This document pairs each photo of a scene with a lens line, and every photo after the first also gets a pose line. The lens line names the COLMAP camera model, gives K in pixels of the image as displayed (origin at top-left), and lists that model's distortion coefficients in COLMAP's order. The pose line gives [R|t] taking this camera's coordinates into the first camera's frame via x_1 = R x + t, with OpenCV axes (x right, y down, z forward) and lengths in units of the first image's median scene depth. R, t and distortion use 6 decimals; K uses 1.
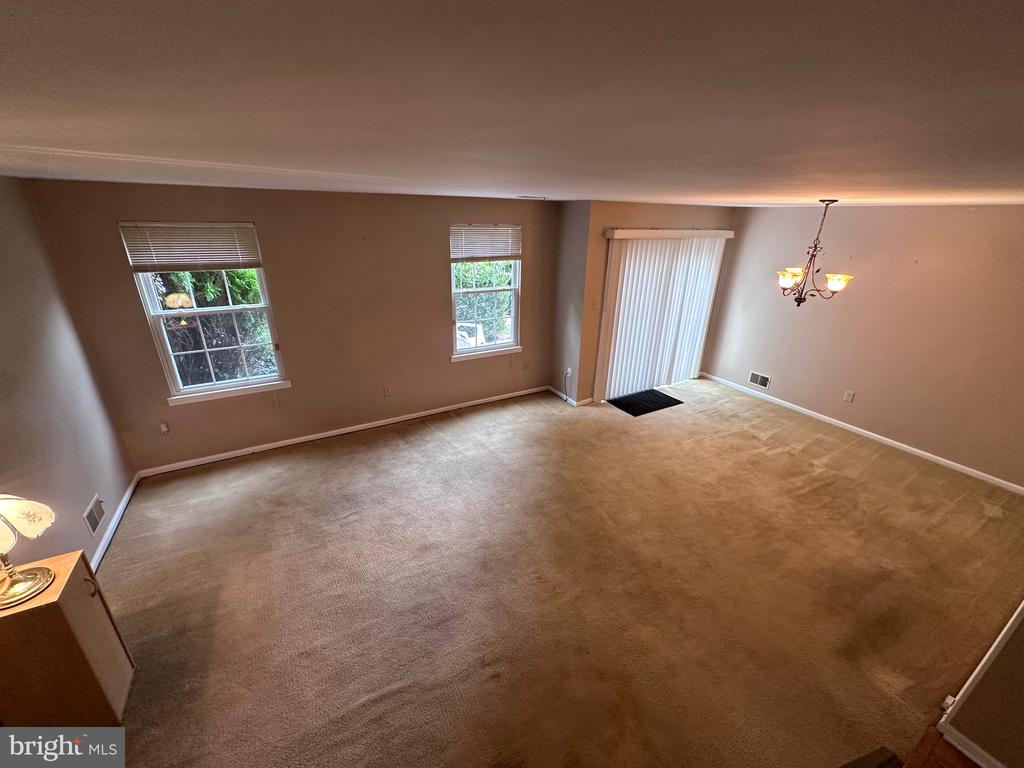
lens RADIAL K [[412.1, 0, 508.5], [0, 412.1, 386.6], [0, 0, 1]] dist [-0.006139, 0.000825]
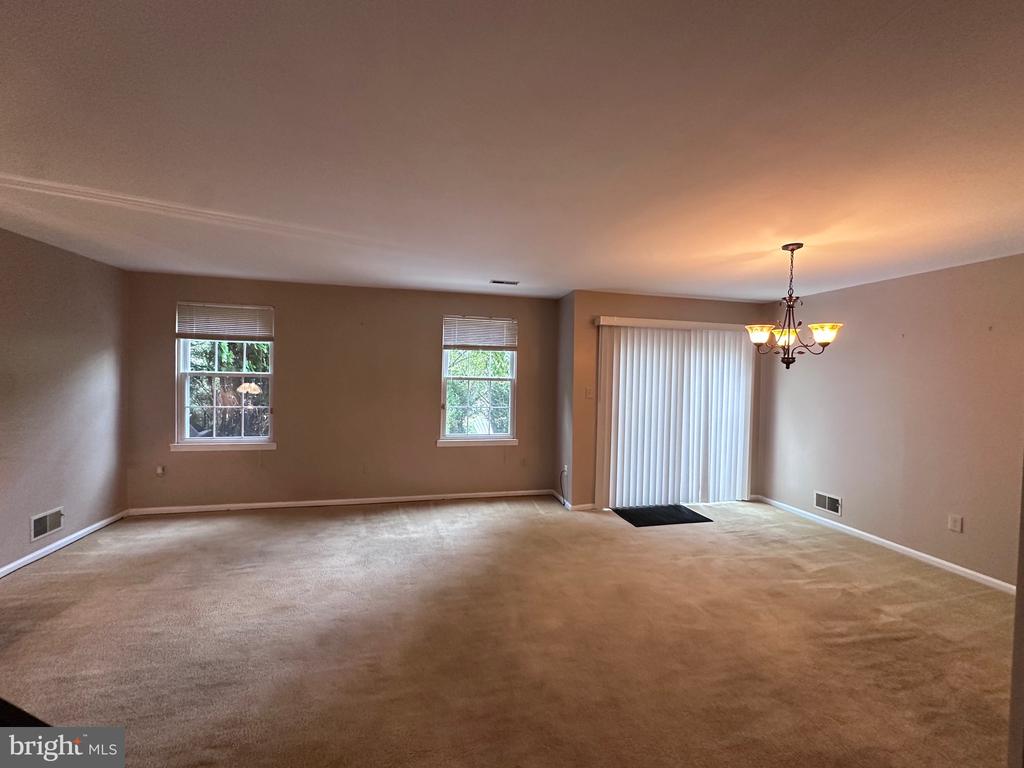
lens RADIAL K [[412.1, 0, 512.6], [0, 412.1, 386.4], [0, 0, 1]] dist [-0.006139, 0.000825]
pose [[0.959986, 0.011282, -0.279820, 0.355341], [-0.112389, 0.930714, -0.348052, 0.149230], [0.256505, 0.365574, 0.894741, 0.138570]]
